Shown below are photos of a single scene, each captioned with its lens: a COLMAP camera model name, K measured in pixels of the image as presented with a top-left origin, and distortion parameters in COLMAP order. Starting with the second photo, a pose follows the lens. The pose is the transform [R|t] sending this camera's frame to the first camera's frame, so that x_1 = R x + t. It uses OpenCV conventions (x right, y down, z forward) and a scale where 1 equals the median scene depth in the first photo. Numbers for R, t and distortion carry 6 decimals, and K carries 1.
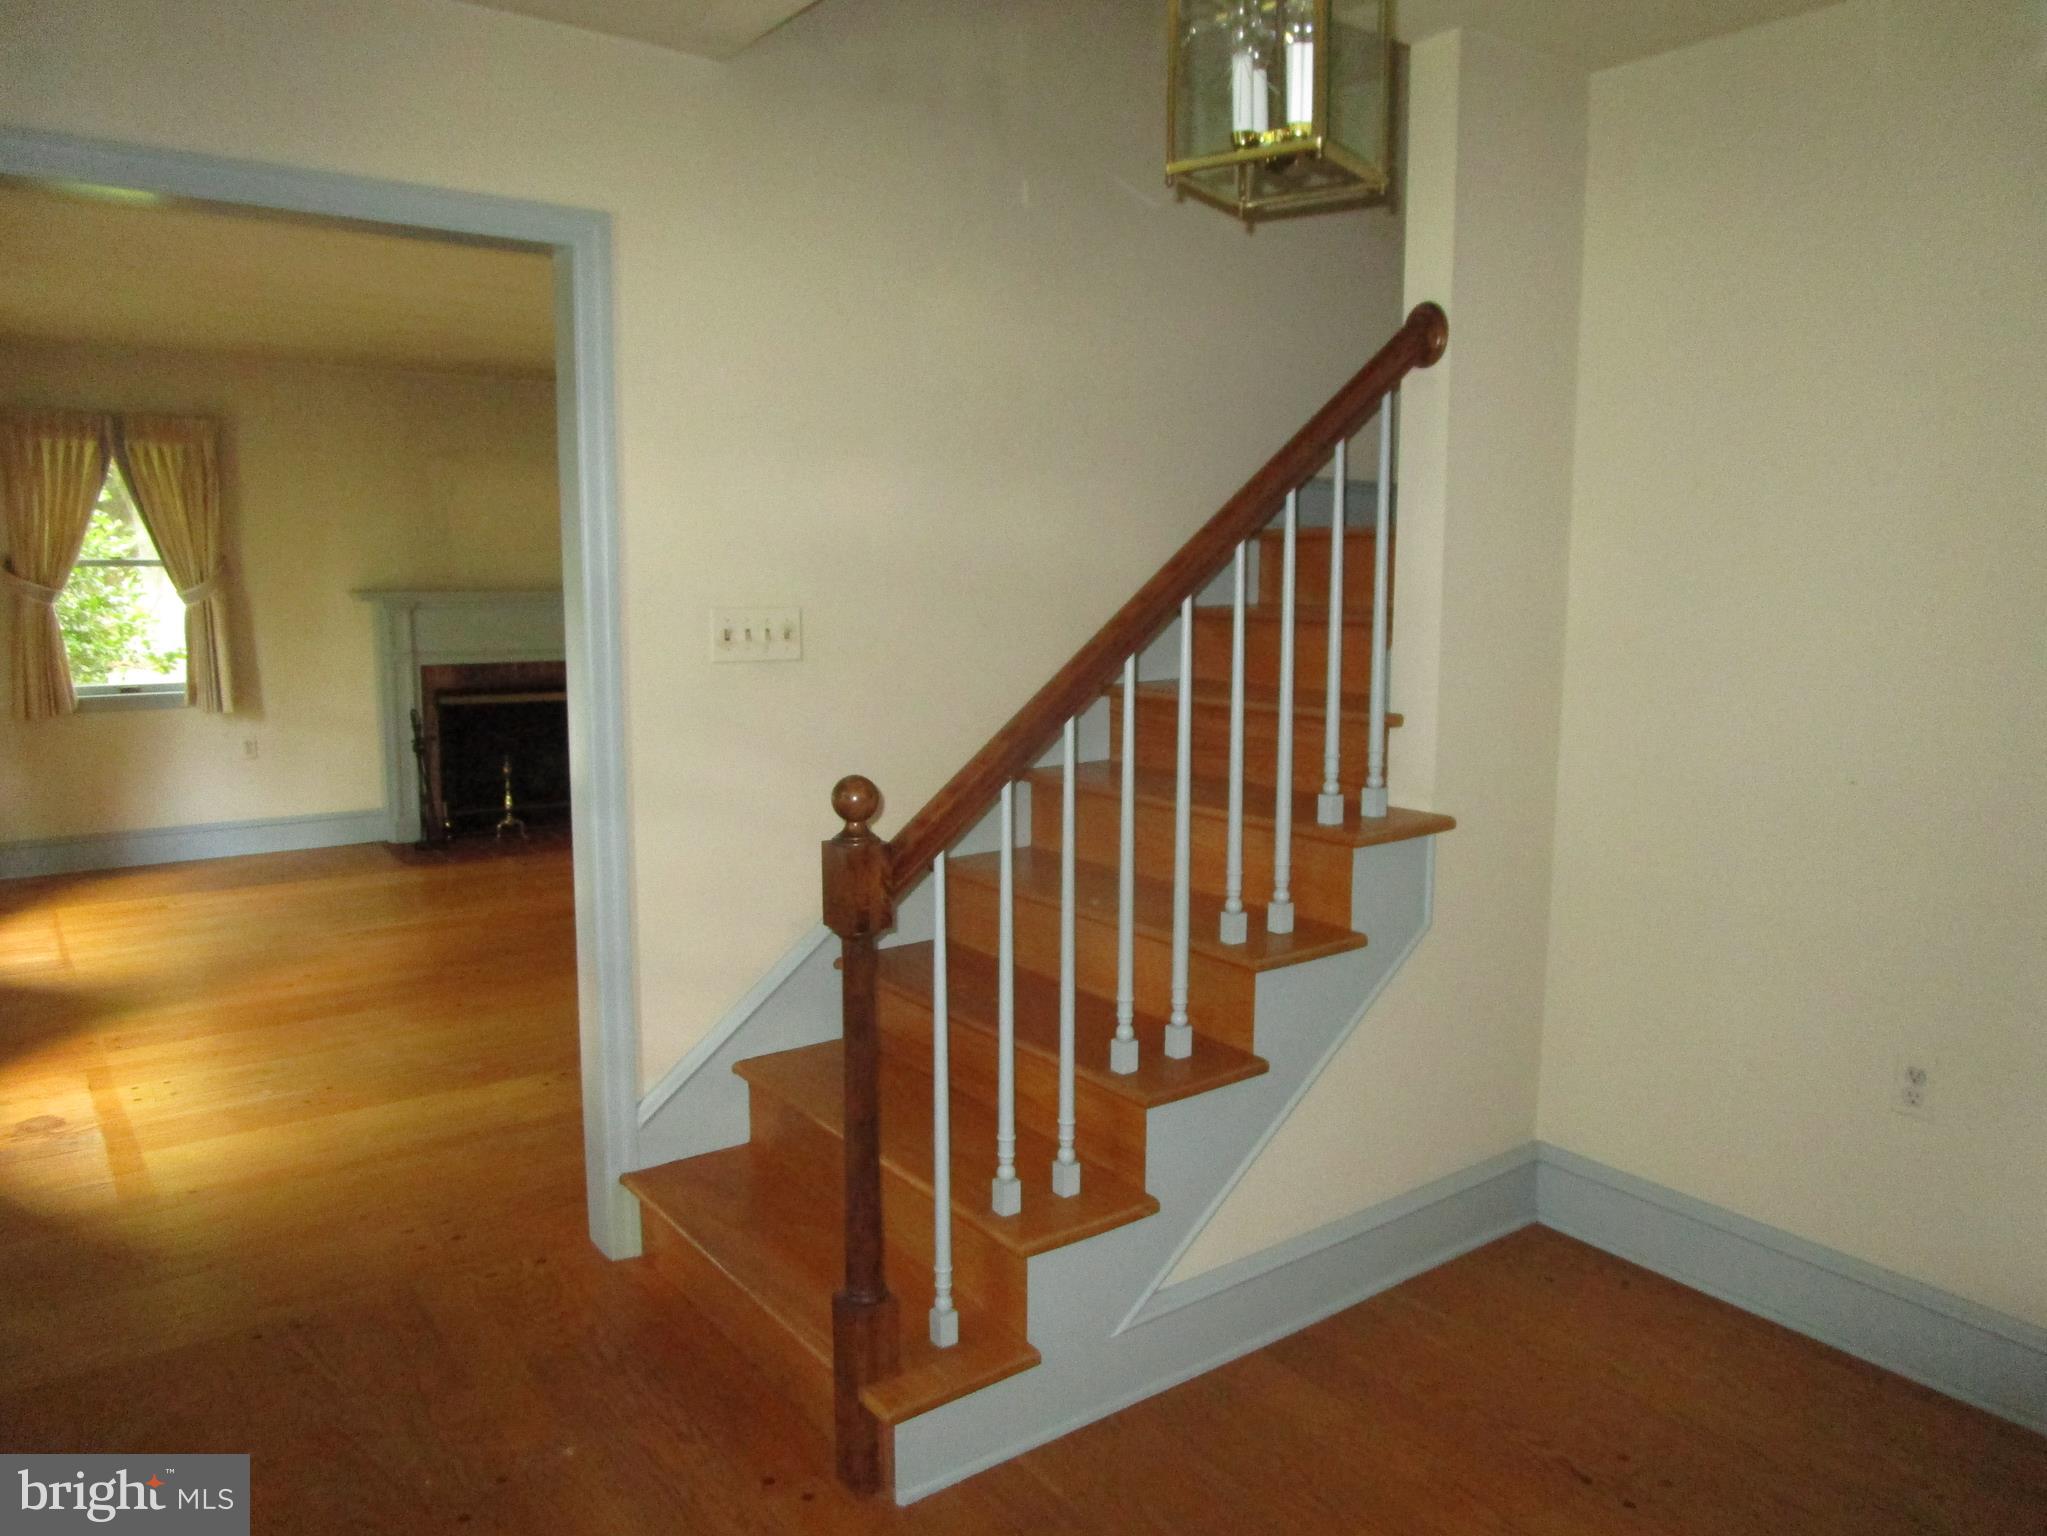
lens RADIAL K [[1451.2, 0, 1021.3], [0, 1451.2, 763.8], [0, 0, 1]] dist [0.002338, 0.001024]
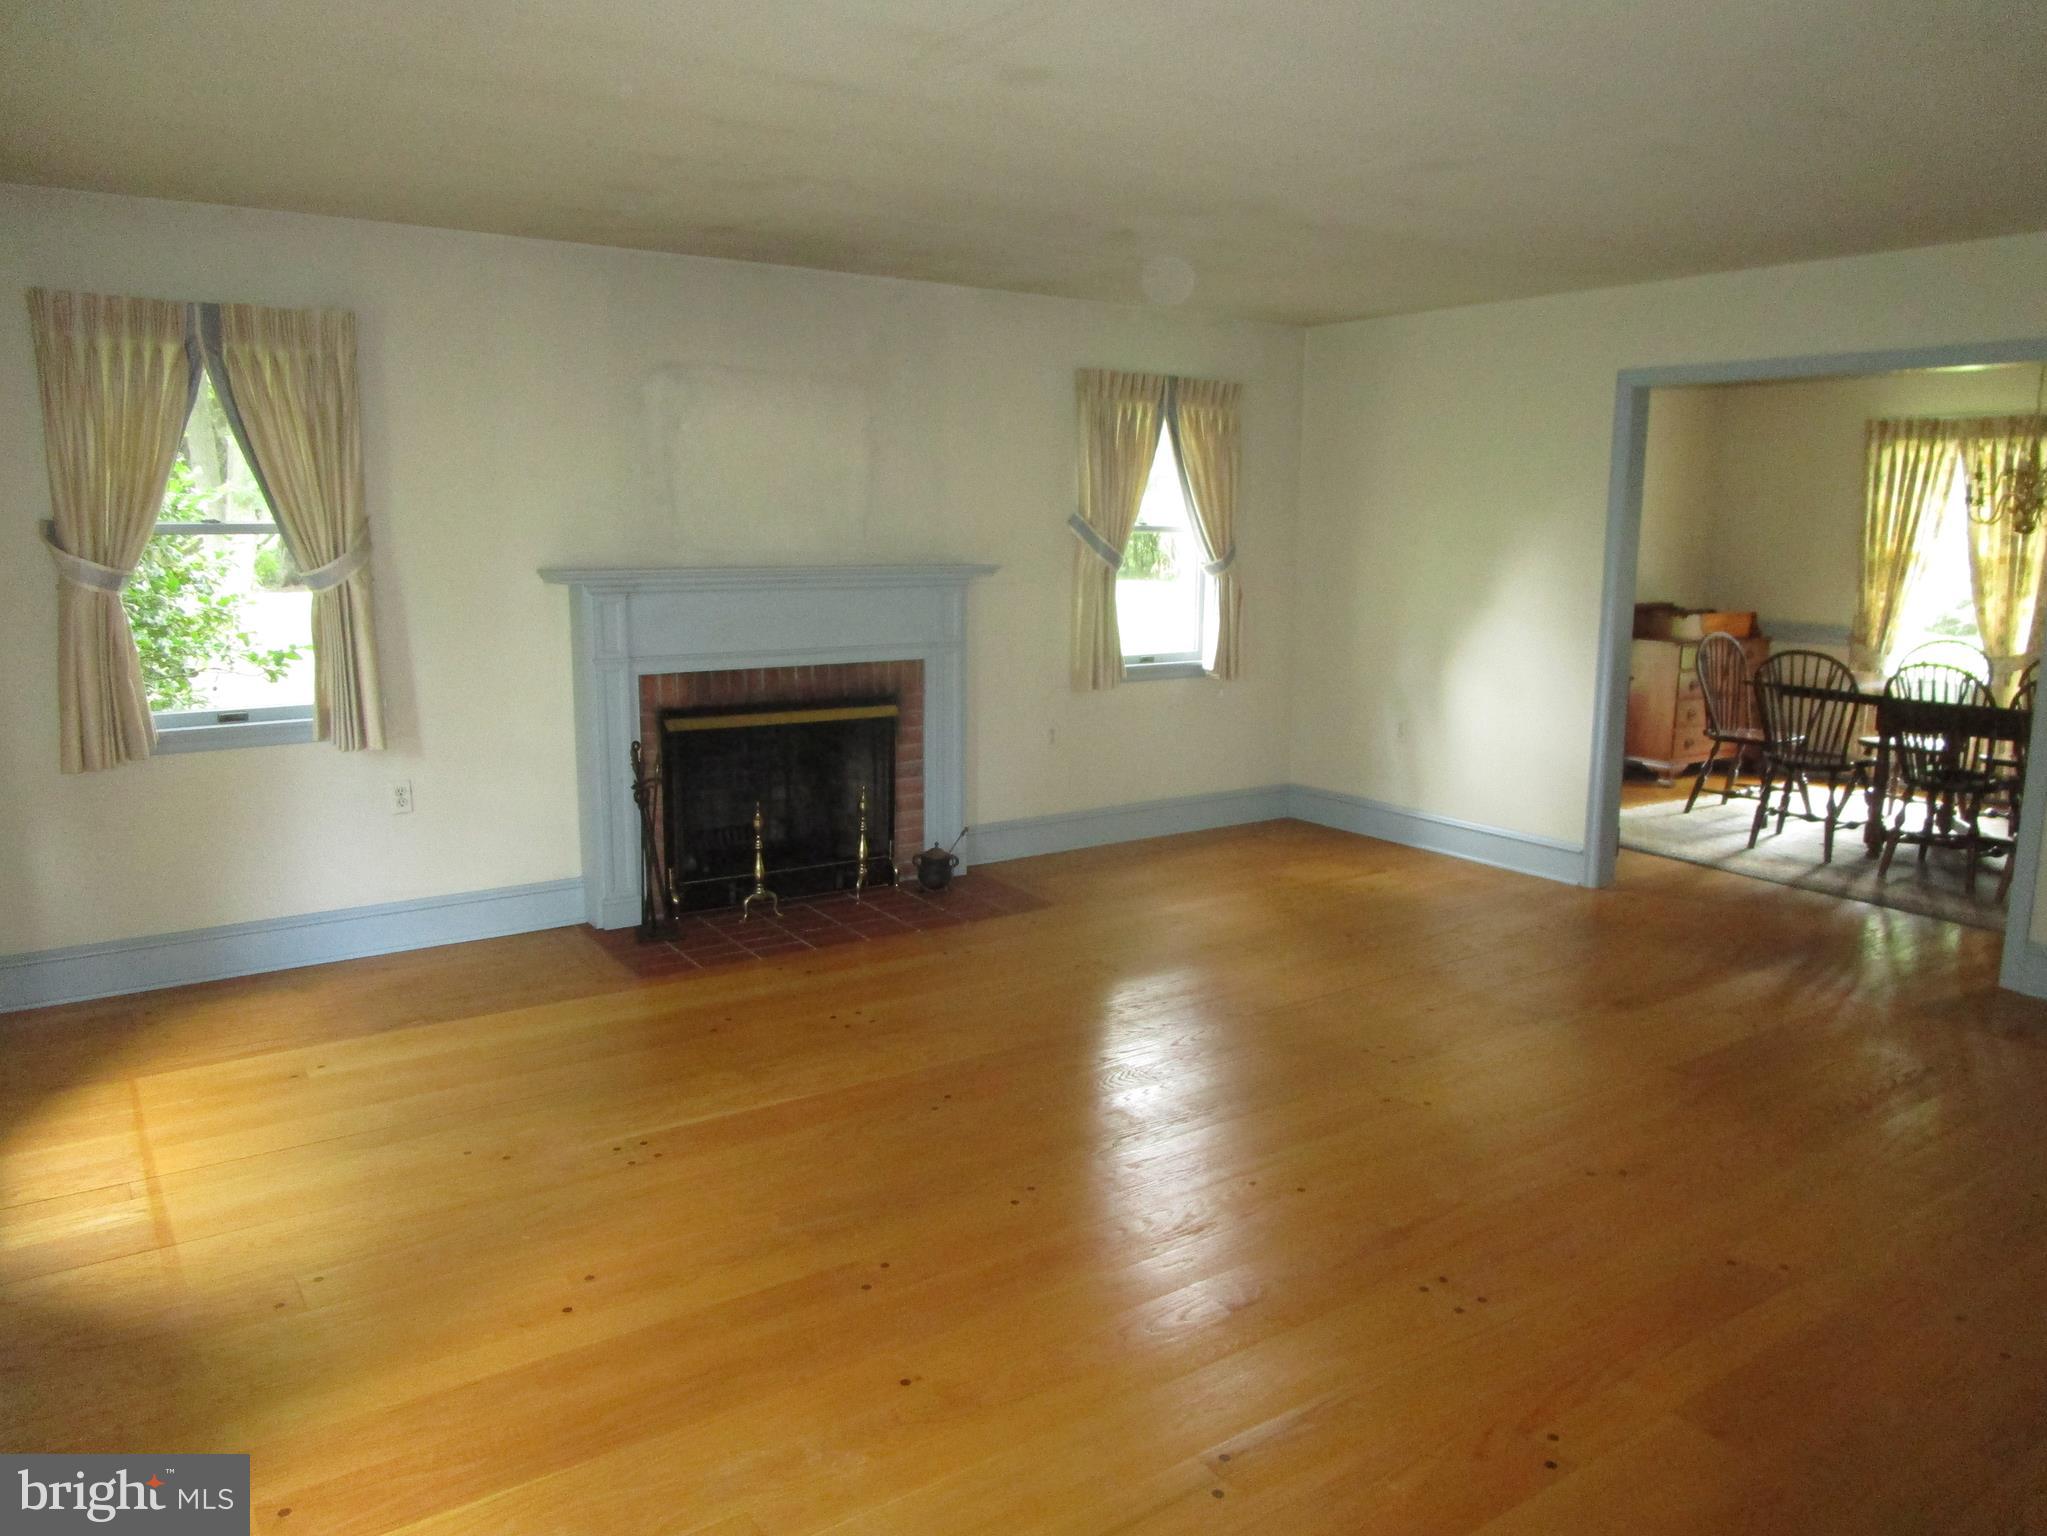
lens RADIAL K [[1451.2, 0, 1024.9], [0, 1451.2, 772.9], [0, 0, 1]] dist [0.002338, 0.001024]
pose [[0.999668, 0.003327, -0.025569, -0.216848], [-0.002408, 0.999352, 0.035905, -0.047533], [0.025672, -0.035832, 0.999028, 0.317119]]
